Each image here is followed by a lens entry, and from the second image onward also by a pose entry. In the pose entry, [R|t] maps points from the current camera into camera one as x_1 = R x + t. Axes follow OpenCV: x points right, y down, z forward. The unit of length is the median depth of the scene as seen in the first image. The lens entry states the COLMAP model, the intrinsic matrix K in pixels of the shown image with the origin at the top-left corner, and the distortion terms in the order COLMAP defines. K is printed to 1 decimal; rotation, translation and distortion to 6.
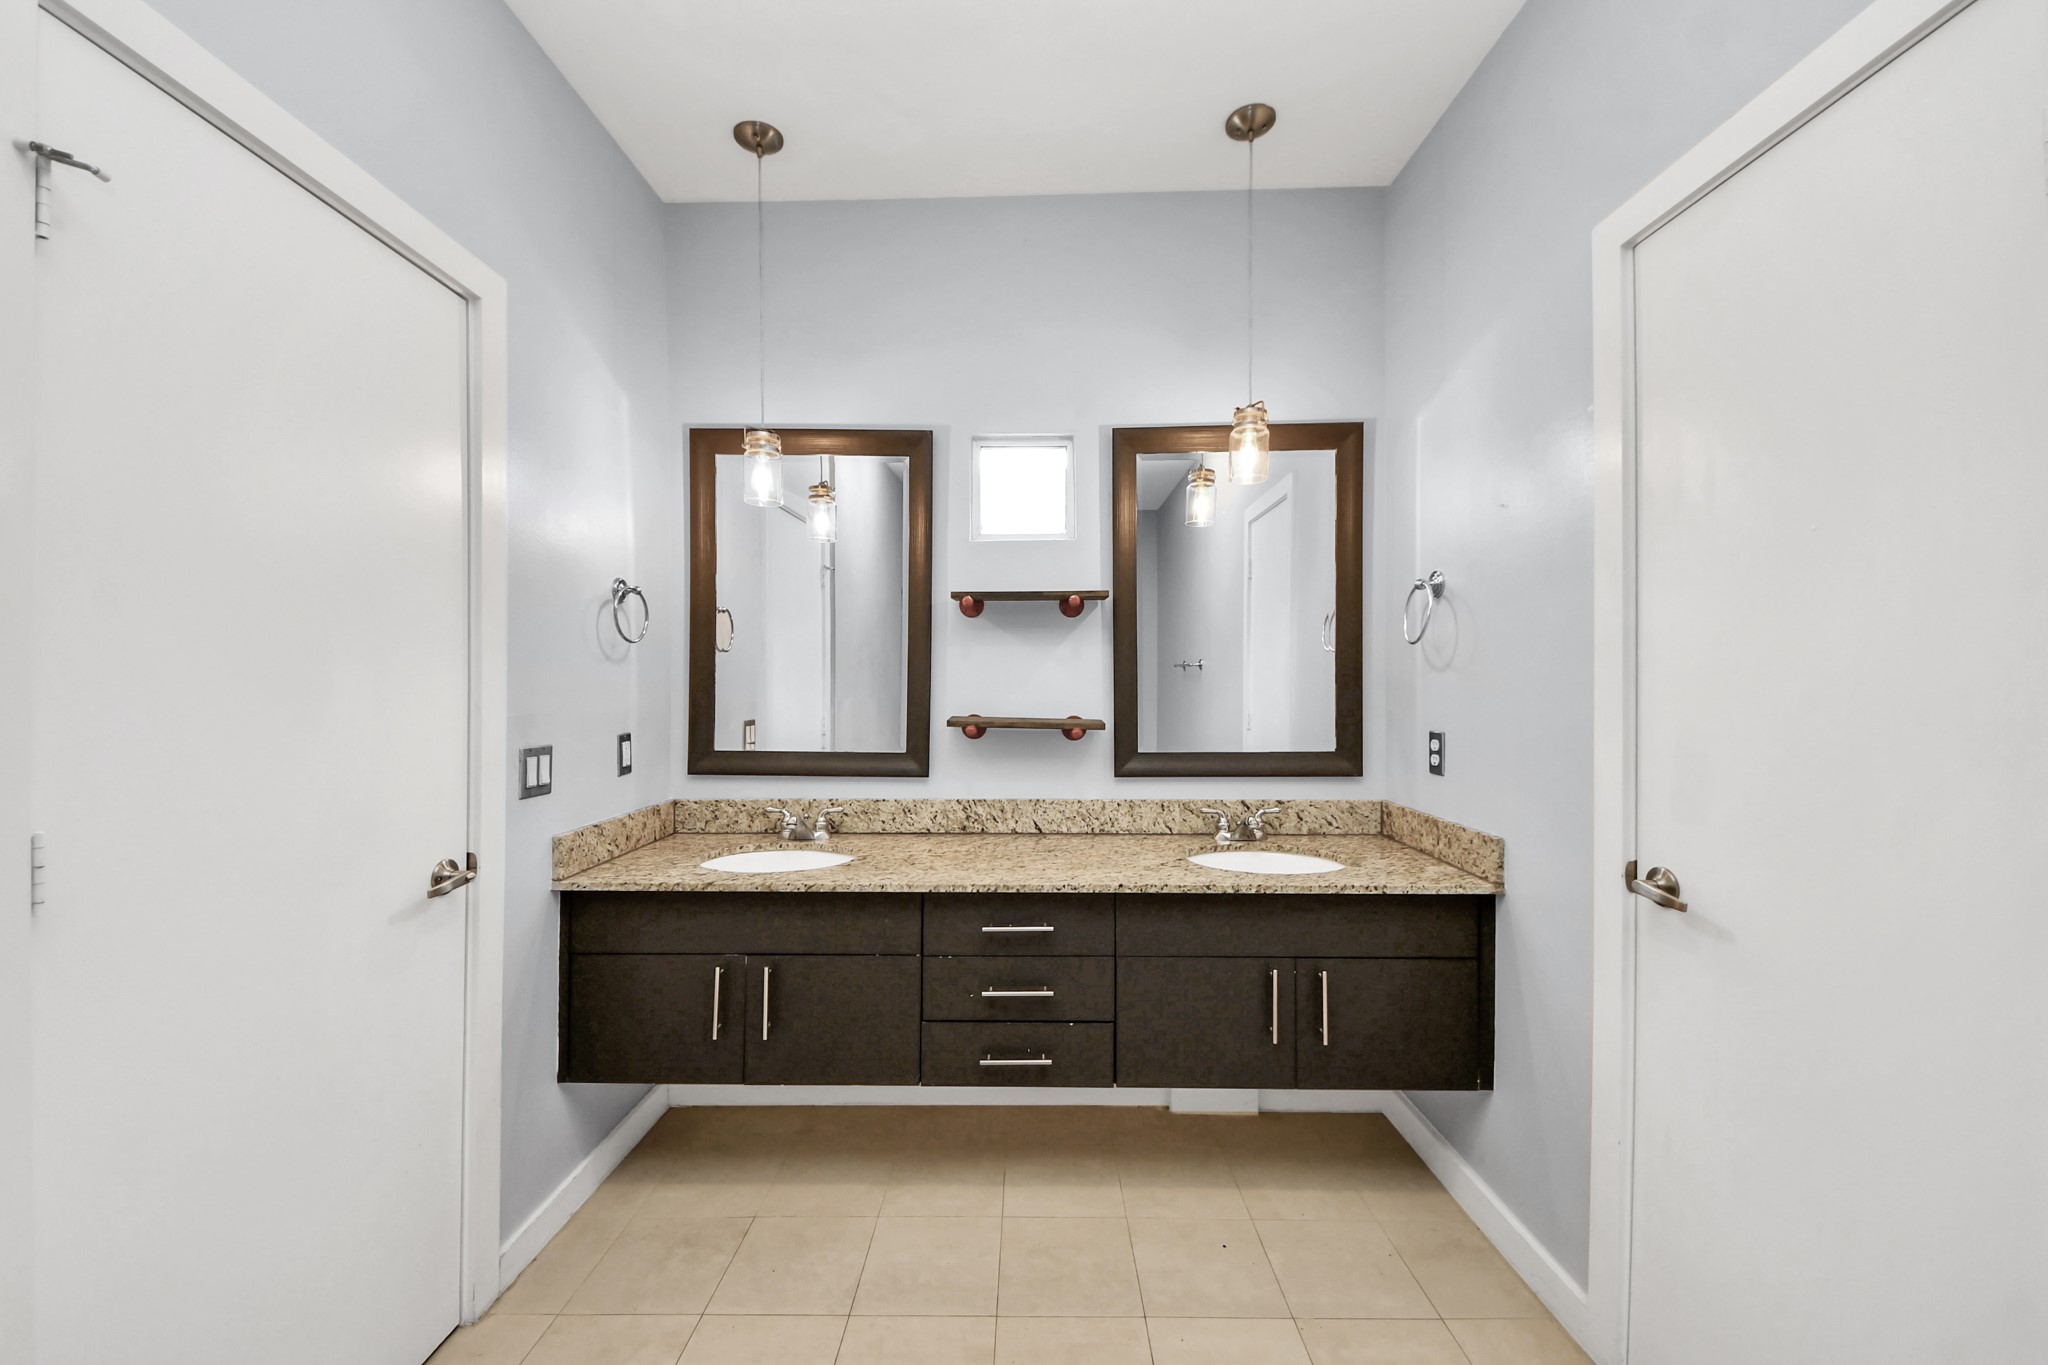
lens RADIAL K [[770.5, 0, 1037.0], [0, 770.5, 695.9], [0, 0, 1]] dist [0.012486, -0.003602]
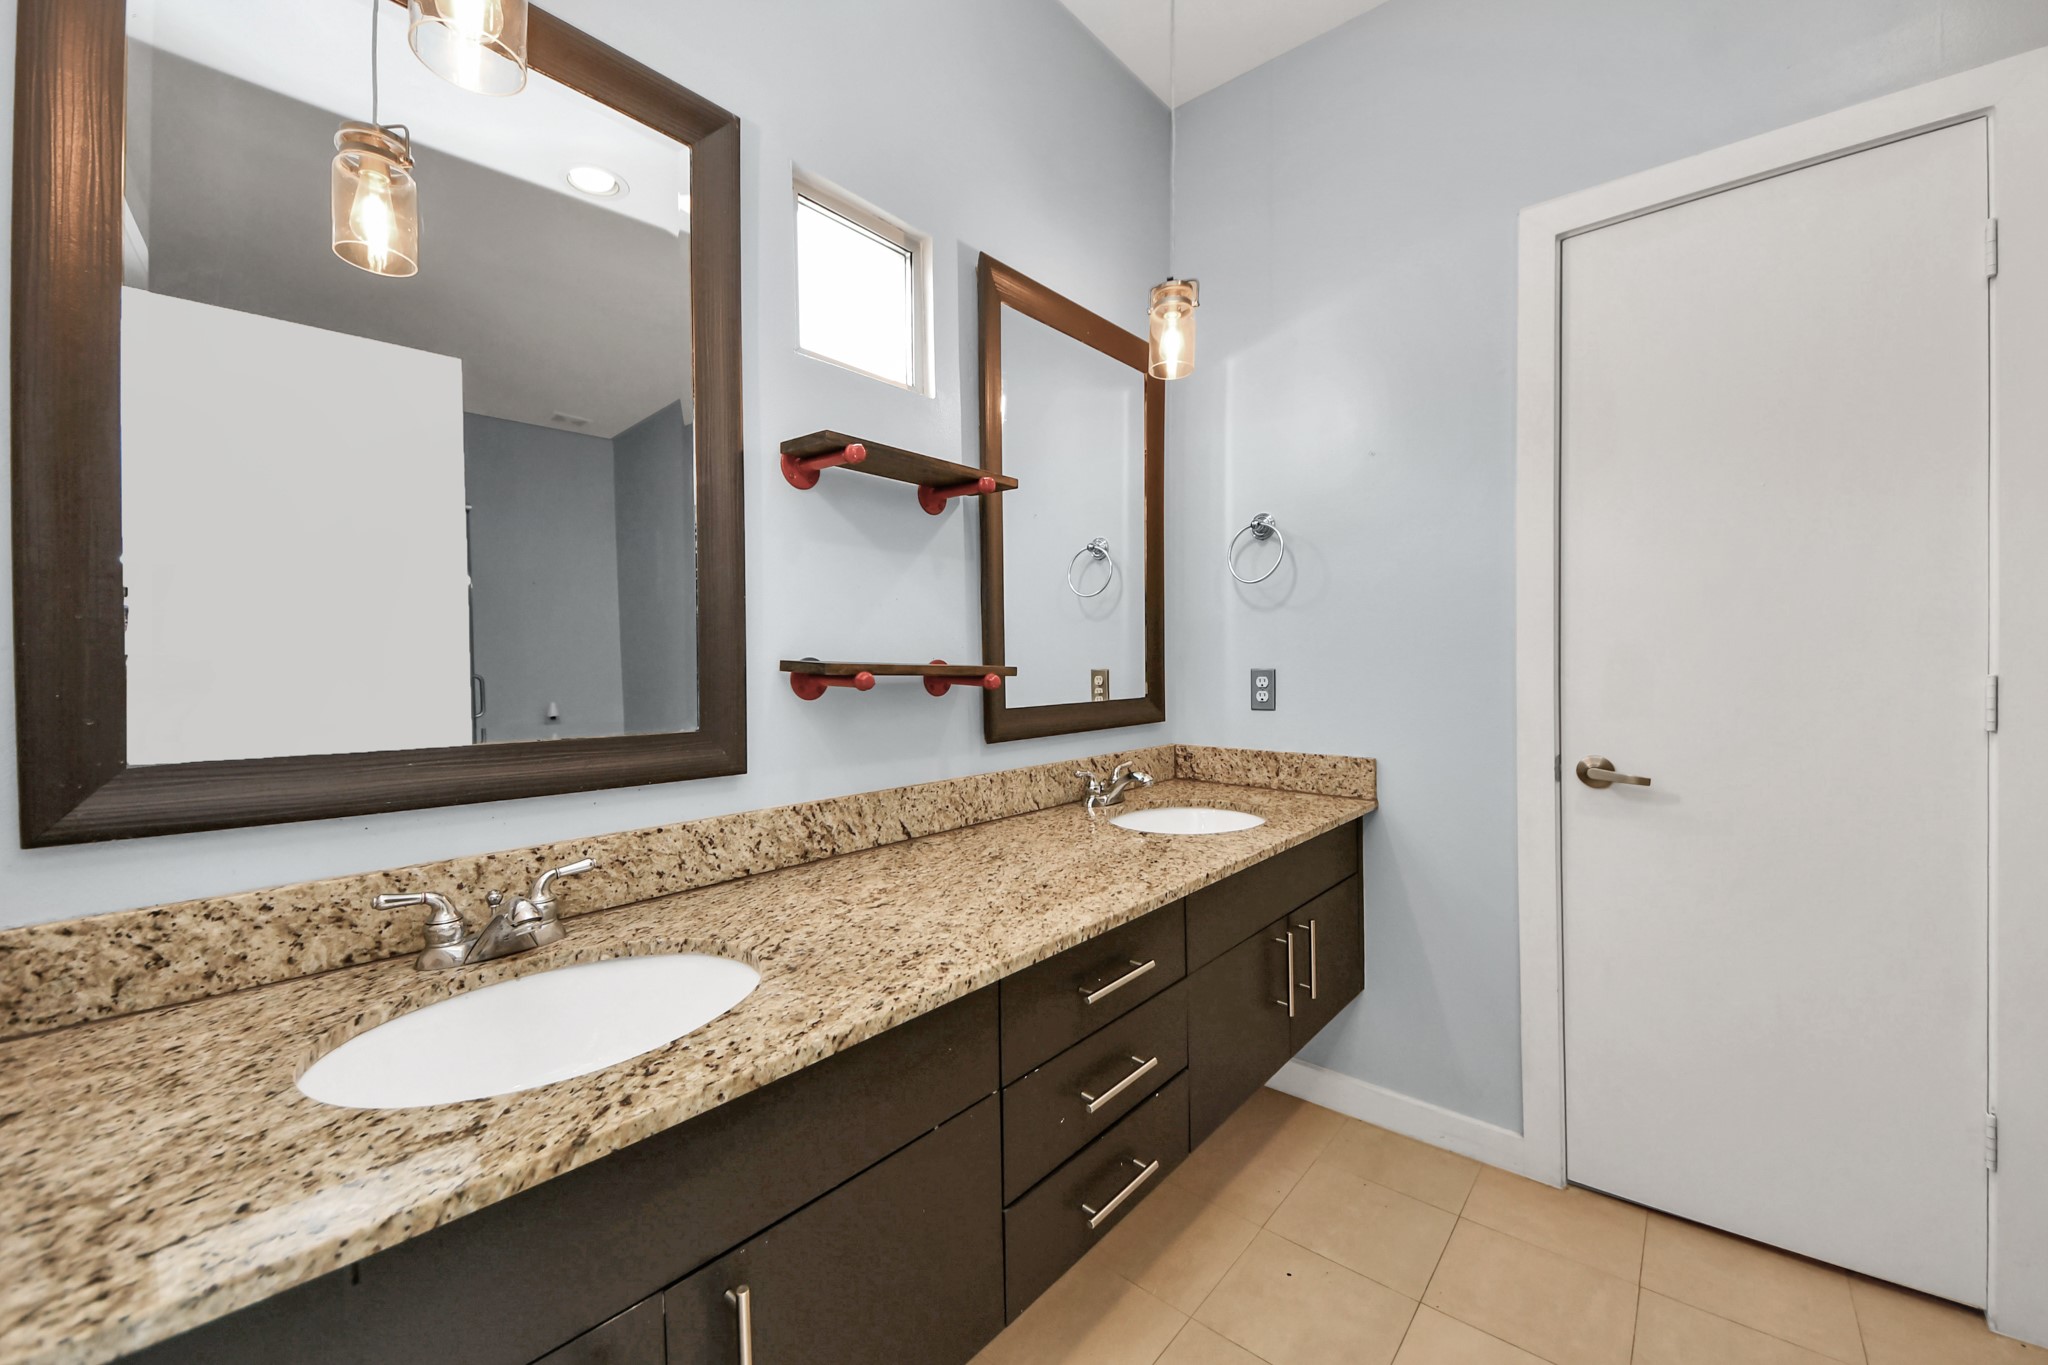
lens RADIAL K [[770.5, 0, 1014.9], [0, 770.5, 691.6], [0, 0, 1]] dist [0.012486, -0.003602]
pose [[0.667569, -0.034935, 0.743728, -0.416770], [0.019201, 0.999374, 0.029709, 0.035471], [-0.744301, -0.005552, 0.667822, 0.496702]]
